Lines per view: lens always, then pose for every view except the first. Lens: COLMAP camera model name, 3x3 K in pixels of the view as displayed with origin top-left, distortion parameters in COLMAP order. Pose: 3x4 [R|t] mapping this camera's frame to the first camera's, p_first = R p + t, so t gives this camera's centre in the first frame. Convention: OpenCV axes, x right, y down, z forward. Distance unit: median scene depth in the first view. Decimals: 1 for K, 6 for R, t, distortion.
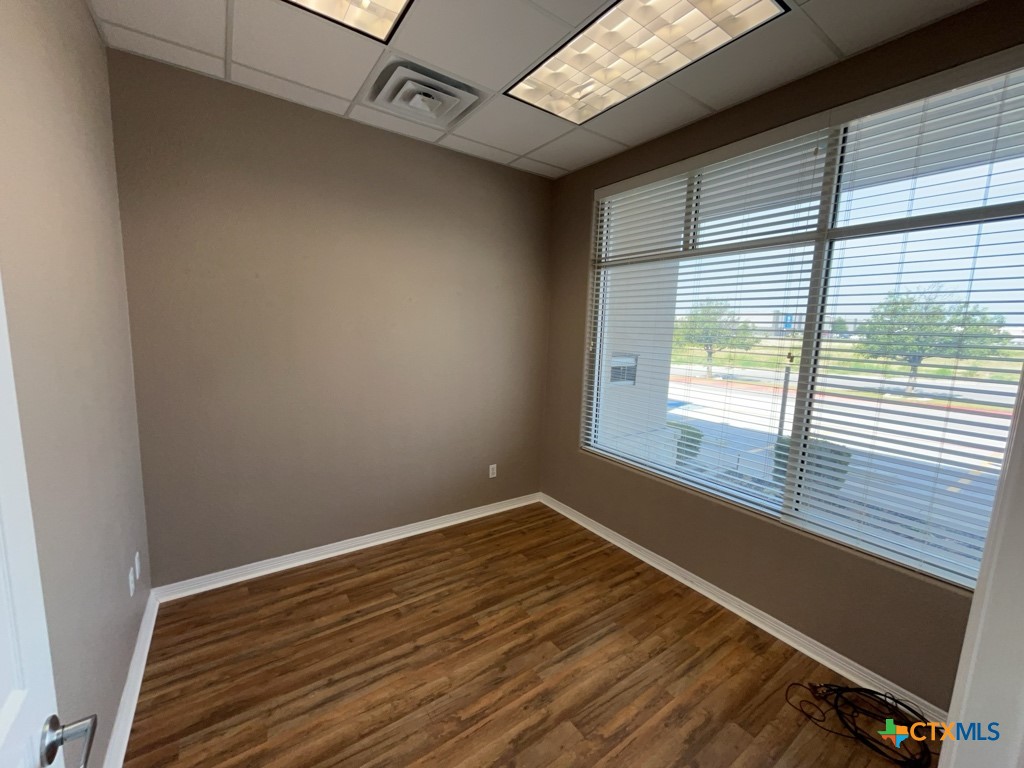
lens RADIAL K [[413.8, 0, 511.2], [0, 413.8, 383.4], [0, 0, 1]] dist [0.009626, -0.000774]
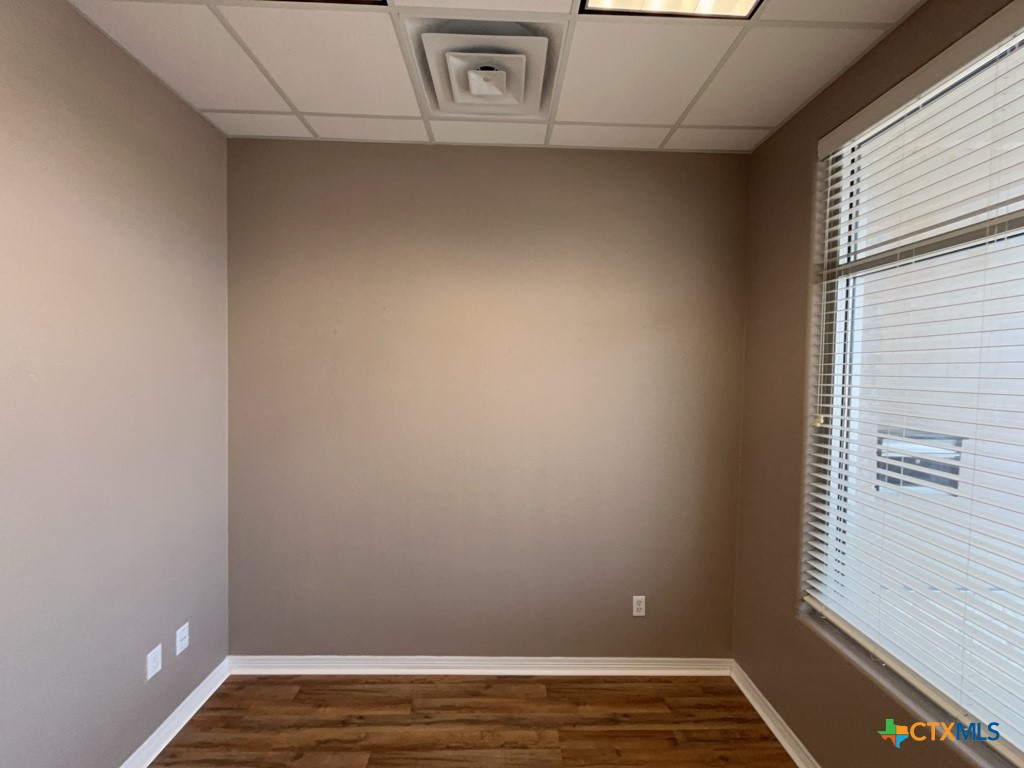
lens RADIAL K [[413.8, 0, 514.0], [0, 413.8, 383.7], [0, 0, 1]] dist [0.009626, -0.000774]
pose [[0.836422, 0.001687, -0.548084, 0.164021], [-0.066220, 0.992981, -0.098001, -0.061972], [0.544071, 0.118264, 0.830662, 0.349251]]
